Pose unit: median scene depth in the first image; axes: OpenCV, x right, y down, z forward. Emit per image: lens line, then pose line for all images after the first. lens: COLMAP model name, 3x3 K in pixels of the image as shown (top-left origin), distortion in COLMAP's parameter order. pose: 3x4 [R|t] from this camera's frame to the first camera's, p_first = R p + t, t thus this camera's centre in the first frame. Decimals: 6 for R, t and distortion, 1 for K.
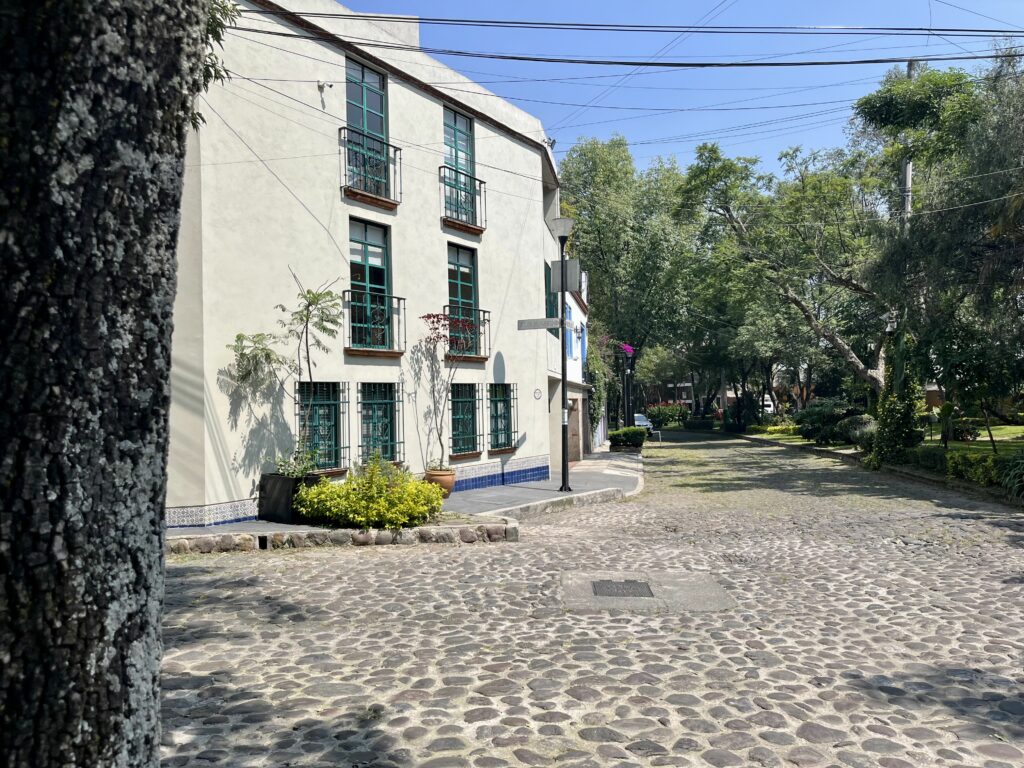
lens RADIAL K [[767.3, 0, 514.7], [0, 767.3, 382.5], [0, 0, 1]] dist [0.017067, 0.001556]
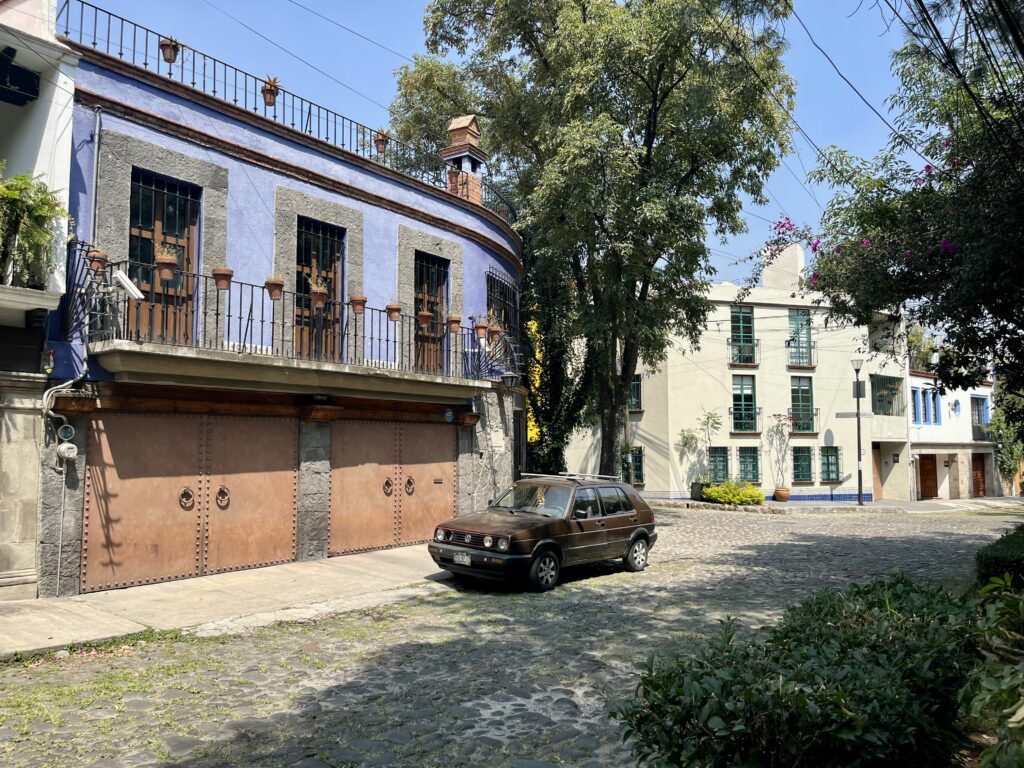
lens RADIAL K [[767.3, 0, 511.2], [0, 767.3, 383.1], [0, 0, 1]] dist [0.017067, 0.001556]
pose [[0.774429, -0.027871, -0.632047, 0.696311], [-0.001668, 0.998936, -0.046094, -0.079181], [0.632659, 0.036751, 0.773558, -1.157429]]
